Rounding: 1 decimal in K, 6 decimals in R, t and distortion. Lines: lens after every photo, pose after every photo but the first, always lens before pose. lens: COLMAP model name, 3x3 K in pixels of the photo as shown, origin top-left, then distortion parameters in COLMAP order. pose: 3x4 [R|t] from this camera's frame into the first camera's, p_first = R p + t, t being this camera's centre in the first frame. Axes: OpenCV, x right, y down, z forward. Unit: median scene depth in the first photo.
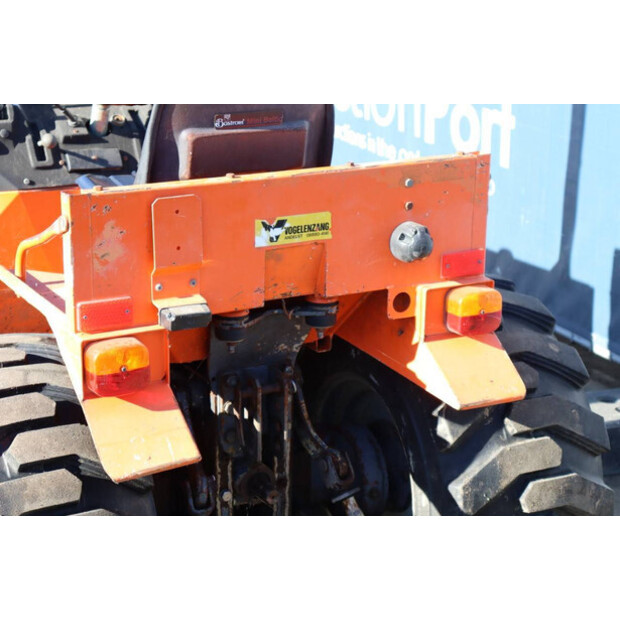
lens RADIAL K [[1410.0, 0, 300.5], [0, 1410.0, 318.0], [0, 0, 1]] dist [0.392957, 0.000000]
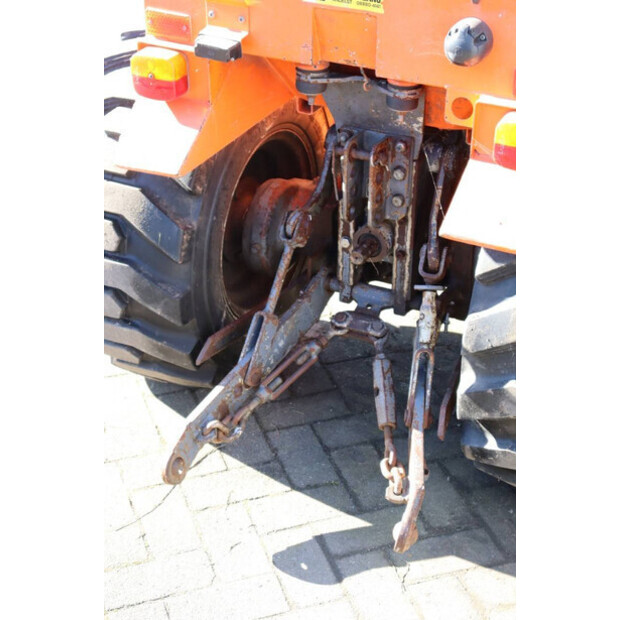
lens RADIAL K [[1181.0, 0, 306.2], [0, 1181.0, 314.8], [0, 0, 1]] dist [0.263084, 0.000000]
pose [[0.564489, 0.413429, -0.714443, 0.627437], [-0.241957, 0.910385, 0.335642, -0.125695], [0.789182, -0.016602, 0.613935, 0.445522]]
